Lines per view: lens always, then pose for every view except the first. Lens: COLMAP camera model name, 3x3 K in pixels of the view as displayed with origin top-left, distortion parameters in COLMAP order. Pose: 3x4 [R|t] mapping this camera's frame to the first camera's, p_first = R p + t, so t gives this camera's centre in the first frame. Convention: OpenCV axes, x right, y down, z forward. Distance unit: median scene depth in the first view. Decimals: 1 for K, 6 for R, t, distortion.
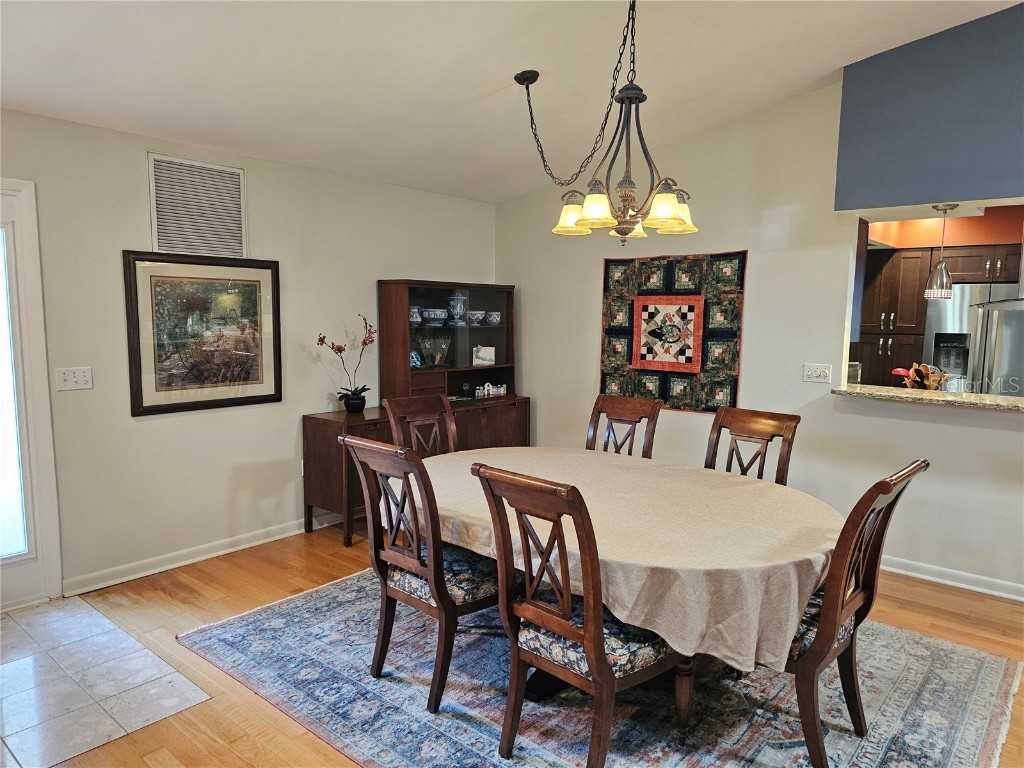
lens RADIAL K [[679.3, 0, 512.0], [0, 679.3, 384.0], [0, 0, 1]] dist [0.027086, -0.004111]
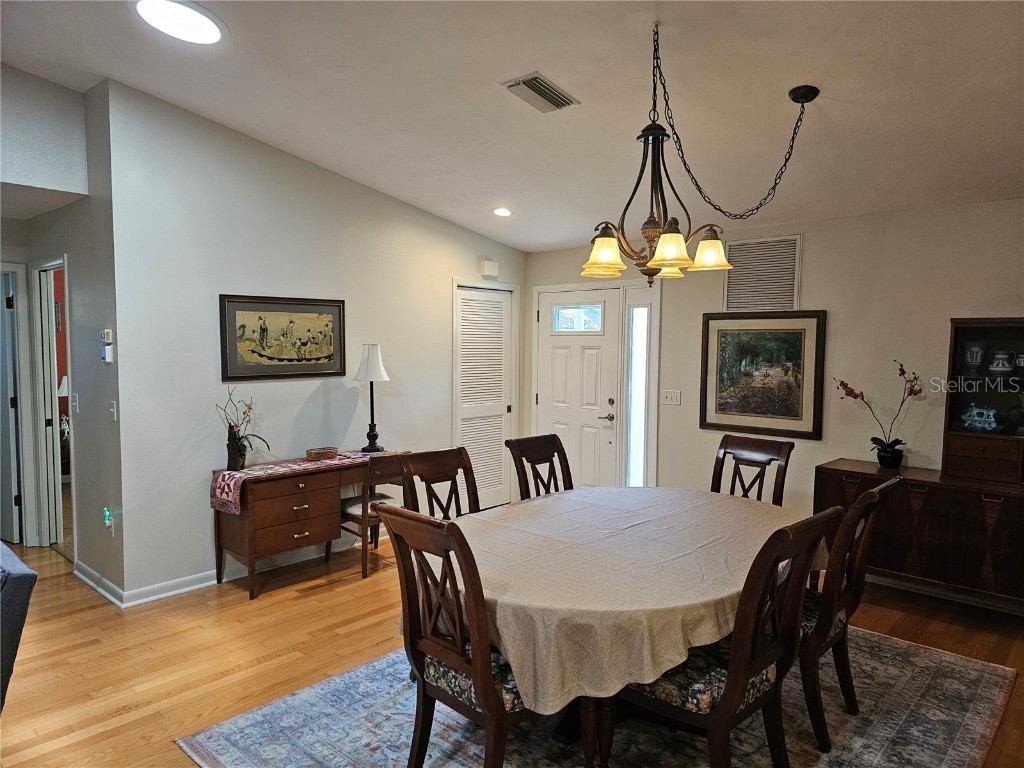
lens RADIAL K [[679.3, 0, 512.0], [0, 679.3, 384.0], [0, 0, 1]] dist [0.027086, -0.004111]
pose [[-0.040132, 0.044363, -0.998209, 0.831697], [-0.117889, 0.991826, 0.048819, -0.064091], [0.992215, 0.119638, -0.034574, 0.615677]]
